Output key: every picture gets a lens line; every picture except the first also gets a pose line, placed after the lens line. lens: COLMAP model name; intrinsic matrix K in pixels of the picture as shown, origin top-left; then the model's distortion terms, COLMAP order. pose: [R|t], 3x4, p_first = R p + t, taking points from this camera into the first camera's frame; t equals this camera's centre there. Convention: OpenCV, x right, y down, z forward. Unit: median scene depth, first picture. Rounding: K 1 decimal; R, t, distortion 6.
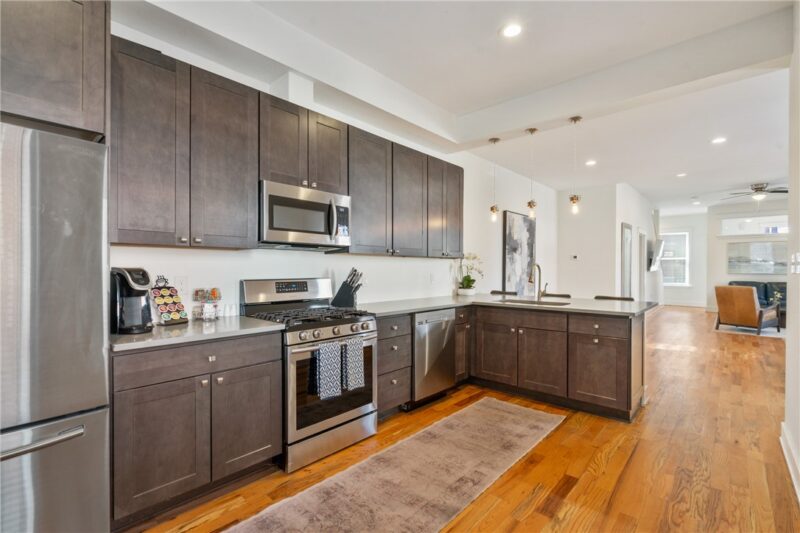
lens RADIAL K [[363.7, 0, 397.2], [0, 363.7, 271.1], [0, 0, 1]] dist [-0.007801, 0.001547]
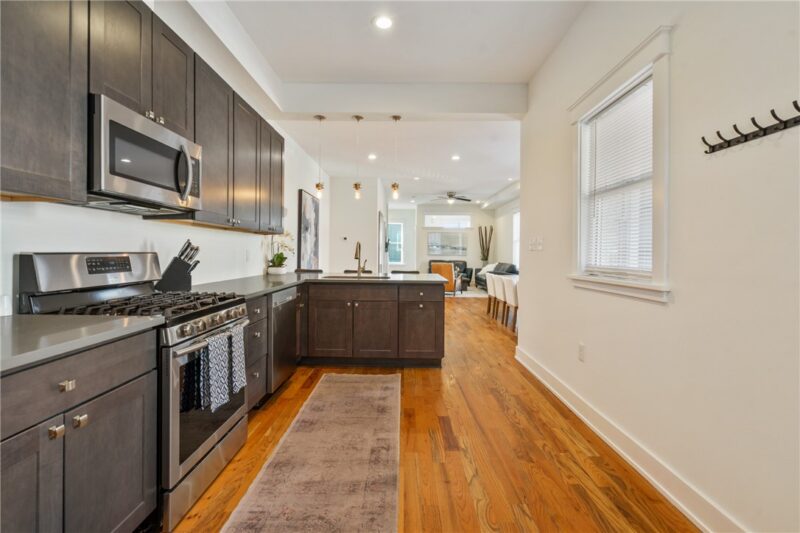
lens RADIAL K [[363.7, 0, 398.3], [0, 363.7, 253.0], [0, 0, 1]] dist [-0.007801, 0.001547]
pose [[0.746382, 0.005907, 0.665491, -0.367860], [-0.005054, 0.999982, -0.003208, 0.023483], [-0.665498, -0.000969, 0.746399, 0.167383]]
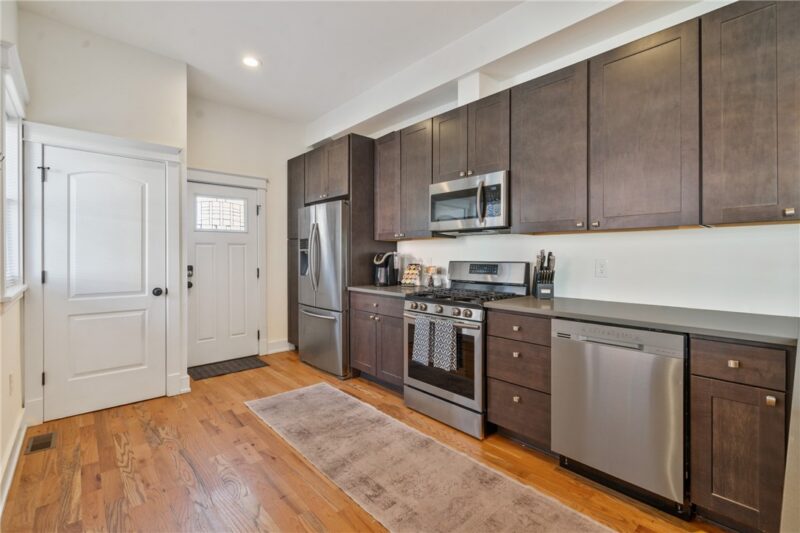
lens RADIAL K [[363.7, 0, 402.9], [0, 363.7, 253.9], [0, 0, 1]] dist [-0.007801, 0.001547]
pose [[-0.090274, -0.000564, -0.995917, 0.875962], [-0.000301, 1.000000, -0.000539, -0.000490], [0.995917, 0.000251, -0.090274, 0.940065]]
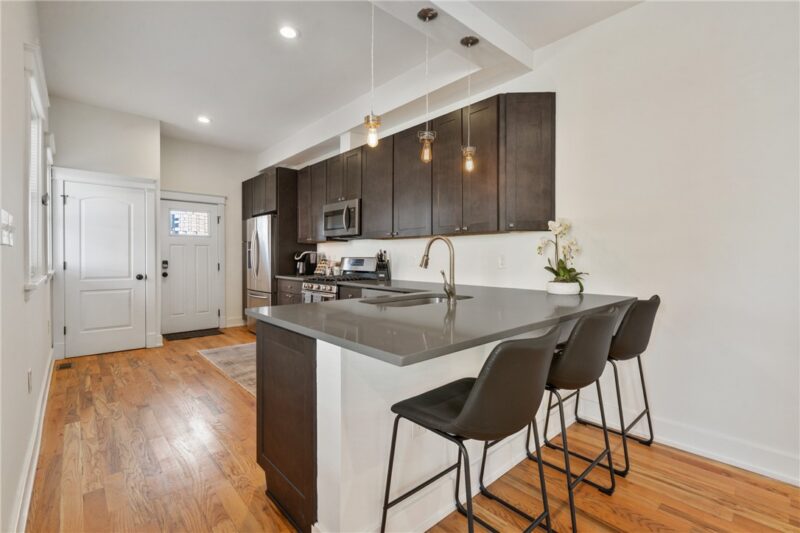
lens RADIAL K [[363.7, 0, 404.7], [0, 363.7, 258.8], [0, 0, 1]] dist [-0.007801, 0.001547]
pose [[-0.086369, 0.006773, -0.996240, 1.410144], [-0.003479, 0.999969, 0.007100, 0.017151], [0.996257, 0.004079, -0.086342, 1.469648]]
